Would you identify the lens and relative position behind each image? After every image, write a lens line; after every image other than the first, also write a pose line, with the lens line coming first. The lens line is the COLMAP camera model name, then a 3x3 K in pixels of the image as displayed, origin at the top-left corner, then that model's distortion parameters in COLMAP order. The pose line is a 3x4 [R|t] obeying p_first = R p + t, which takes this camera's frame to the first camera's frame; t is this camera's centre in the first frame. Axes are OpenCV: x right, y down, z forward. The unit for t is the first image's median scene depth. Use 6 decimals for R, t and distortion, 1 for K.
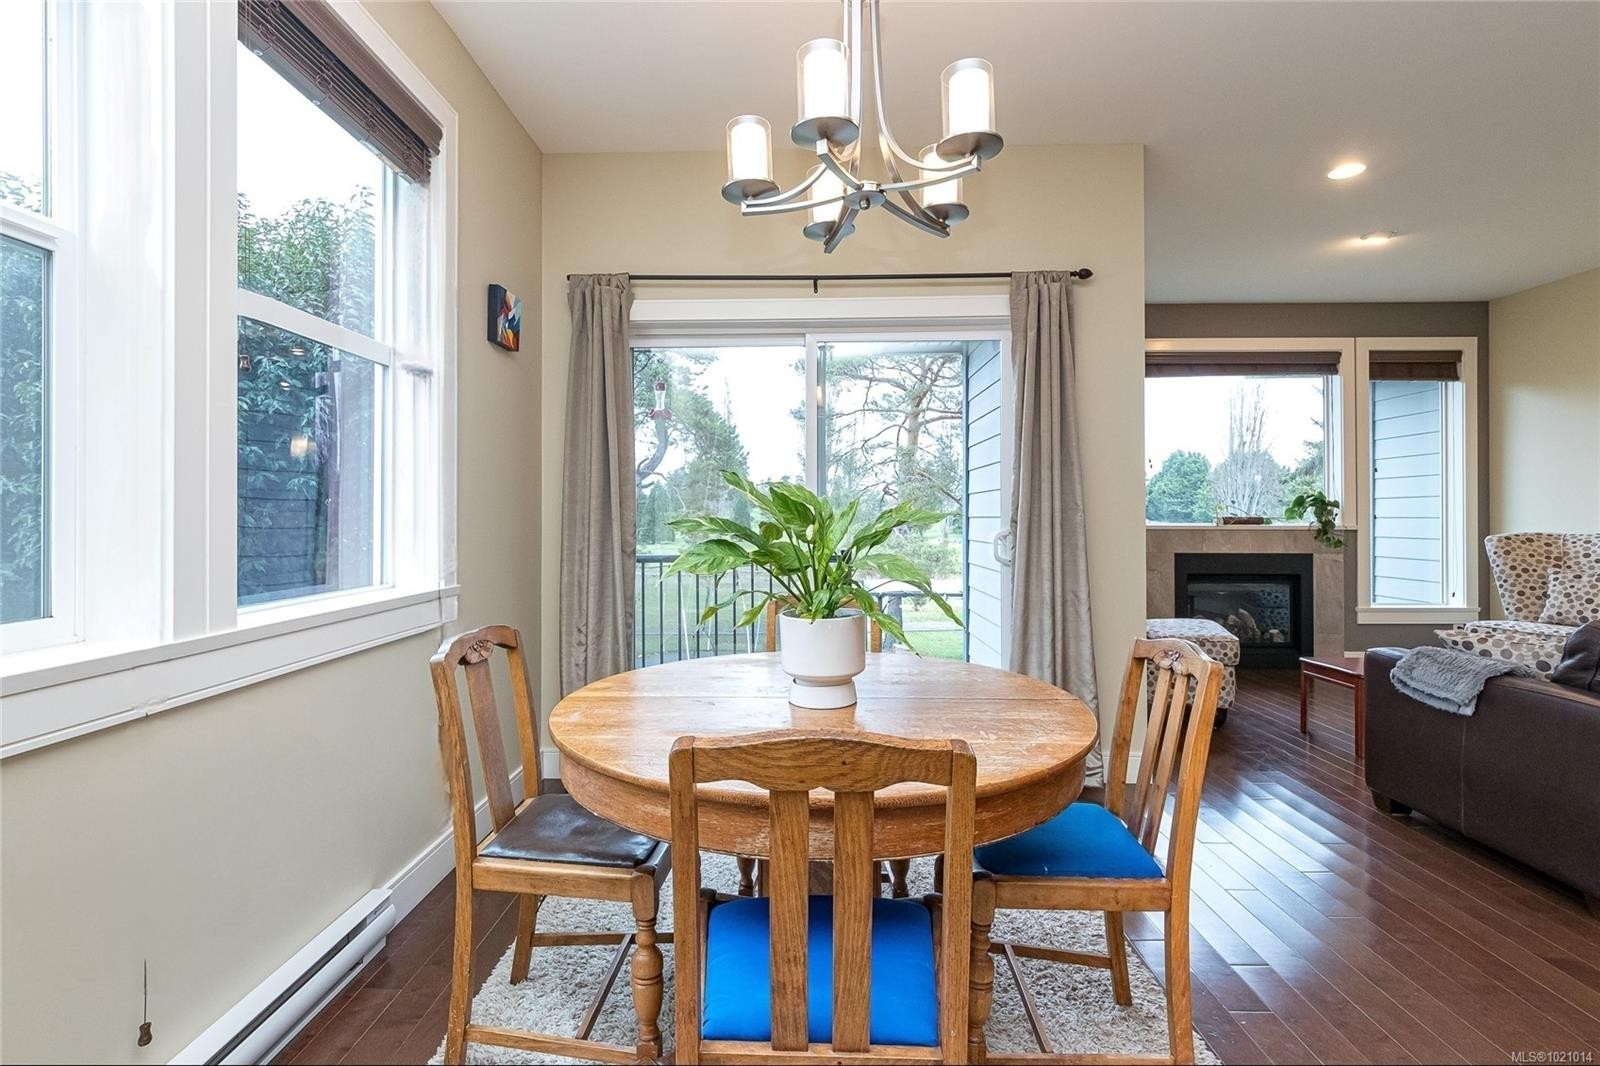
lens RADIAL K [[745.3, 0, 791.0], [0, 745.3, 513.0], [0, 0, 1]] dist [-0.001596, -0.000501]
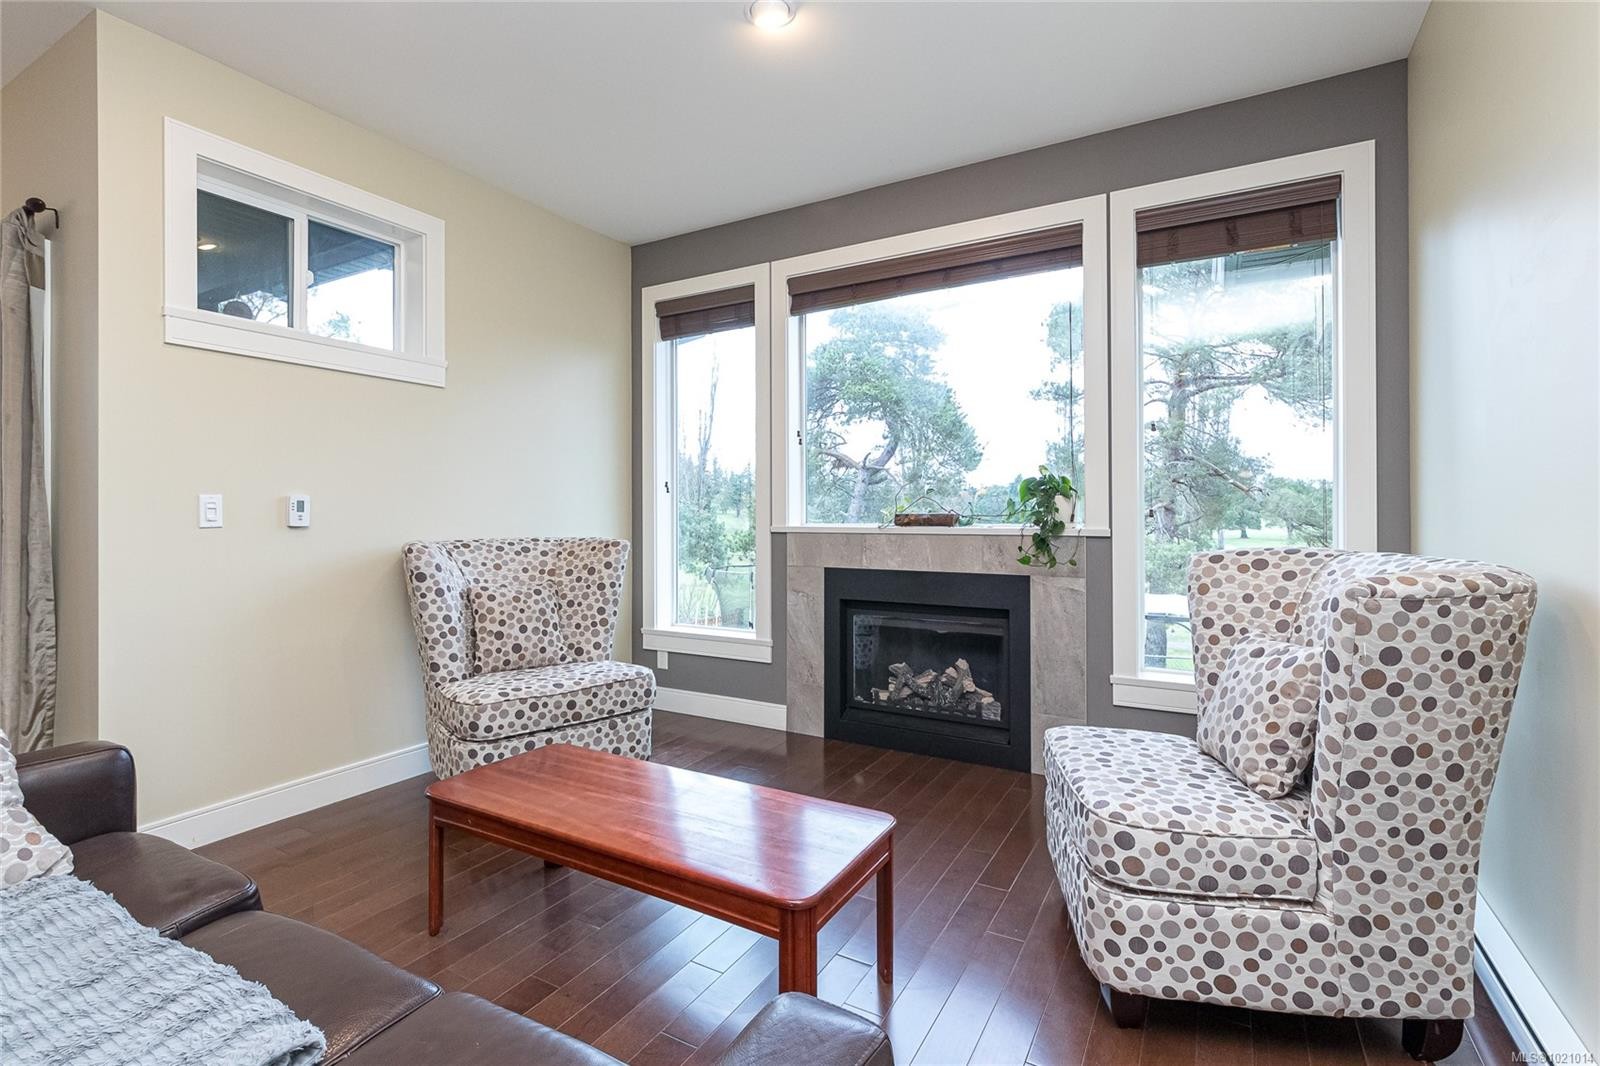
lens RADIAL K [[745.3, 0, 794.6], [0, 745.3, 518.8], [0, 0, 1]] dist [-0.001596, -0.000501]
pose [[0.878587, -0.000329, -0.477581, 0.853113], [0.006899, 0.999904, 0.012002, 0.000734], [0.477532, -0.013840, 0.878506, 0.409099]]
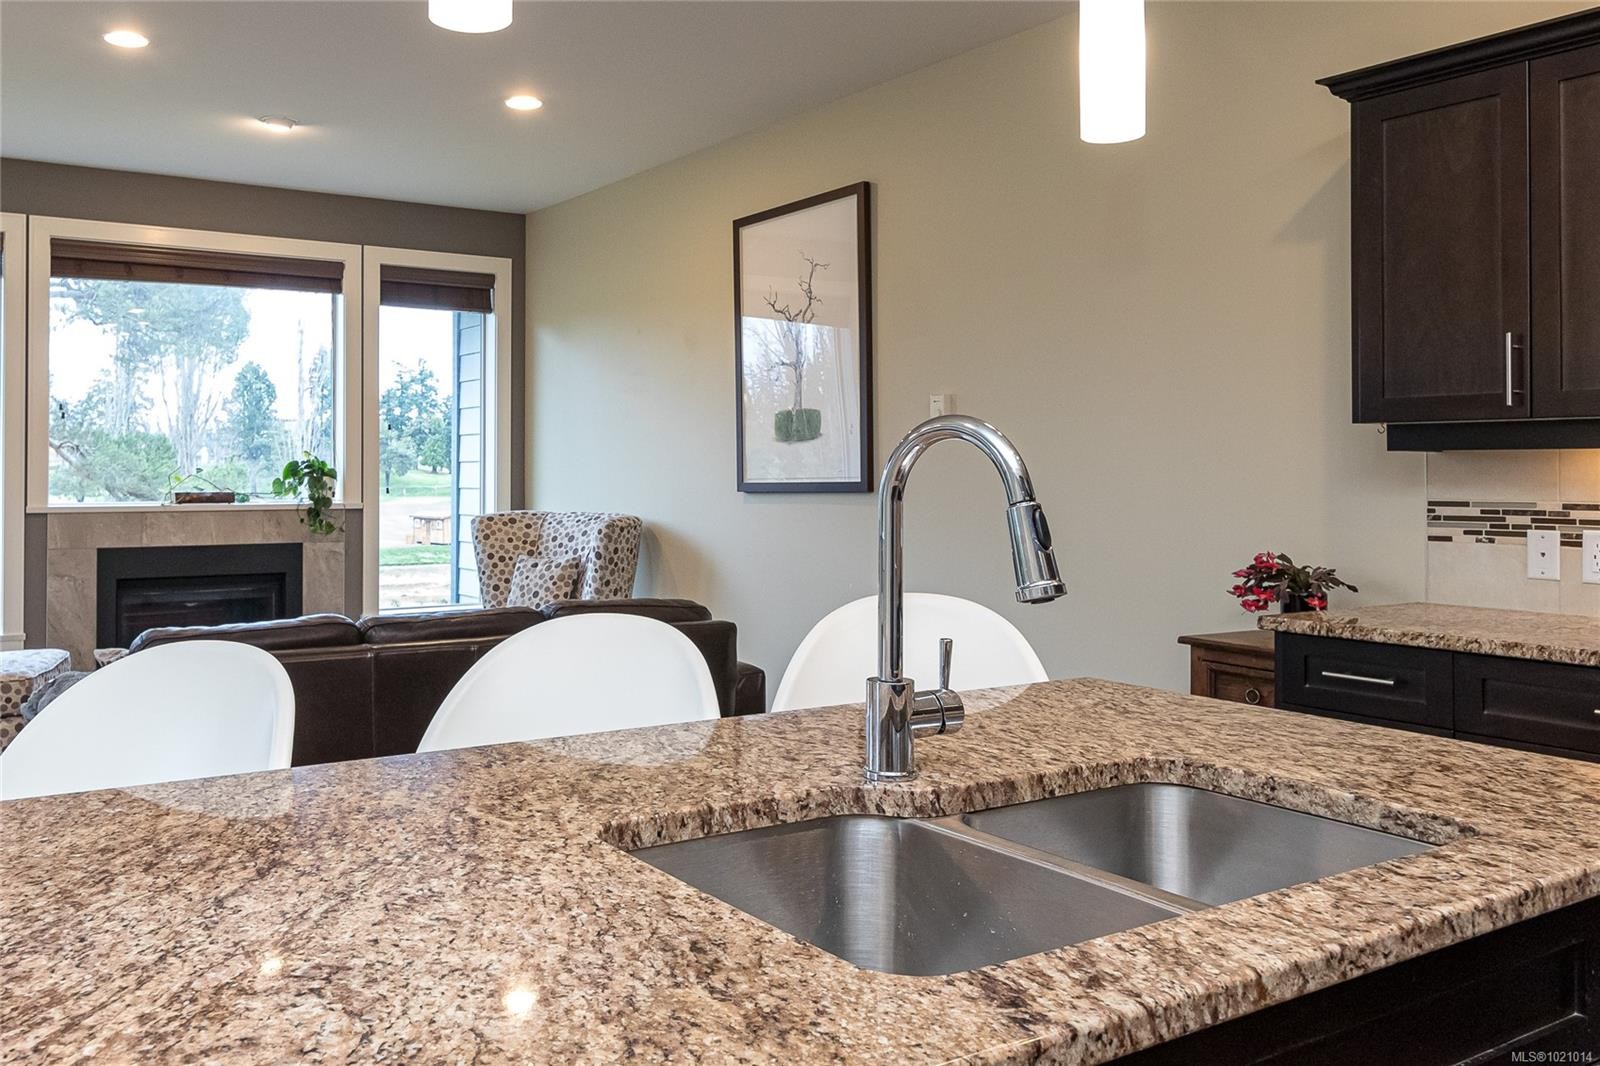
lens RADIAL K [[1346.6, 0, 679.5], [0, 1346.6, 457.7], [0, 0, 1]] dist [0.002342, -0.003585]
pose [[0.833333, 0.005382, 0.552746, 0.300751], [-0.002201, 0.999977, -0.006419, -0.020403], [-0.552768, 0.004133, 0.833325, -0.280158]]
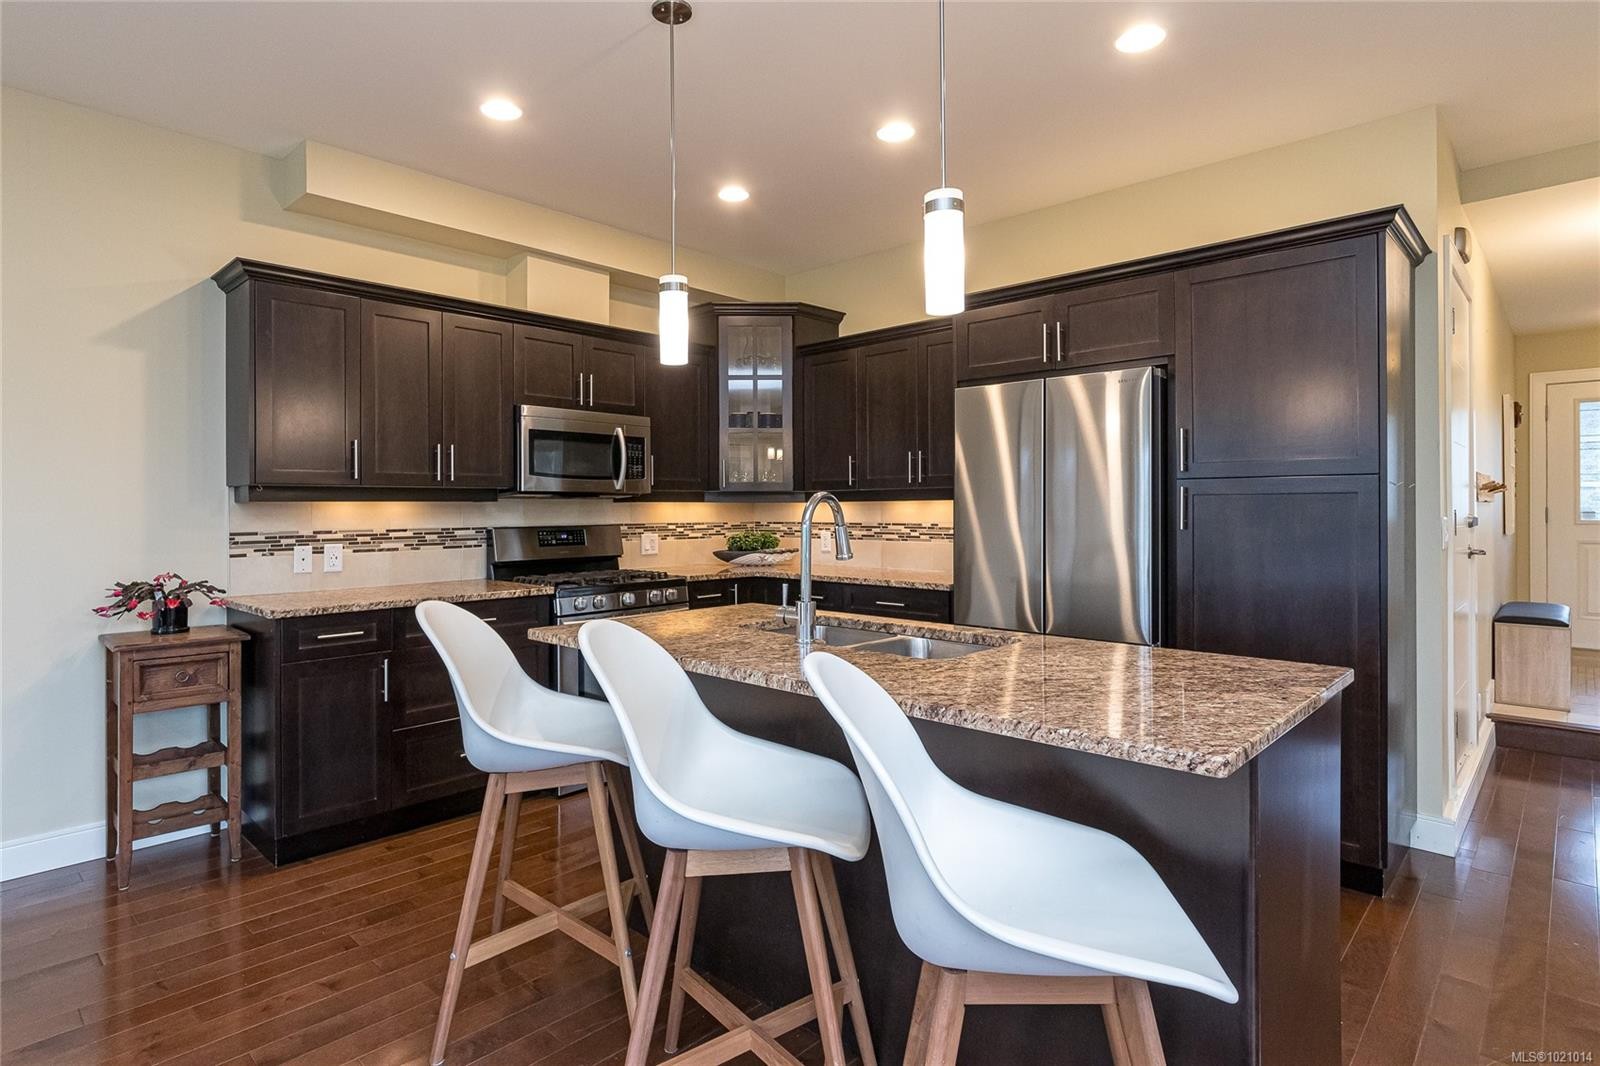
lens RADIAL K [[845.7, 0, 738.5], [0, 845.7, 506.4], [0, 0, 1]] dist [0.018510, -0.000870]
pose [[-0.715013, 0.004582, 0.699096, 0.223595], [0.004471, 0.999988, -0.001982, -0.021778], [-0.699096, 0.001708, -0.715025, 0.257447]]
